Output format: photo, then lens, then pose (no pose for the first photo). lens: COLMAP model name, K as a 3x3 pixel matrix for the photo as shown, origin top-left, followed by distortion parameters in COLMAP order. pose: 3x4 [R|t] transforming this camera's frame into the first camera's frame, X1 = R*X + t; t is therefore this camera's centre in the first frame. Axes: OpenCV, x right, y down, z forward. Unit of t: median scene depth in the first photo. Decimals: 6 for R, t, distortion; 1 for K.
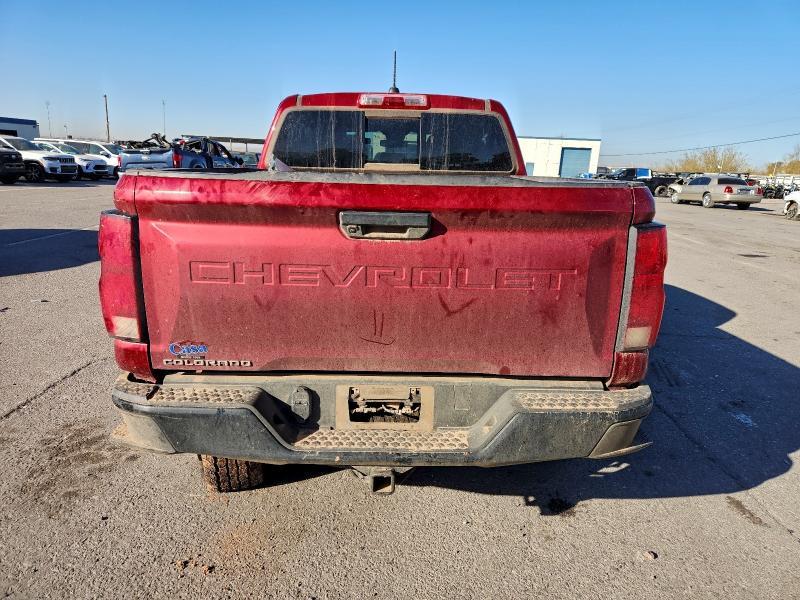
lens RADIAL K [[610.9, 0, 400.0], [0, 610.9, 300.0], [0, 0, 1]] dist [0.034985, -0.005581]
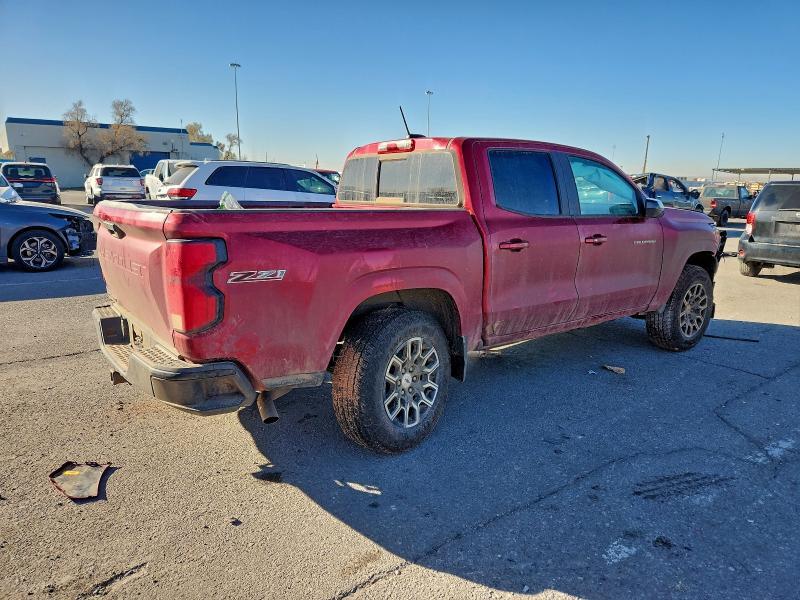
lens RADIAL K [[610.9, 0, 400.0], [0, 610.9, 300.0], [0, 0, 1]] dist [0.034985, -0.005581]
pose [[0.546355, 0.146104, -0.824712, 1.027636], [-0.190746, 0.980497, 0.047337, -0.085730], [0.815544, 0.131448, 0.563568, 0.367990]]
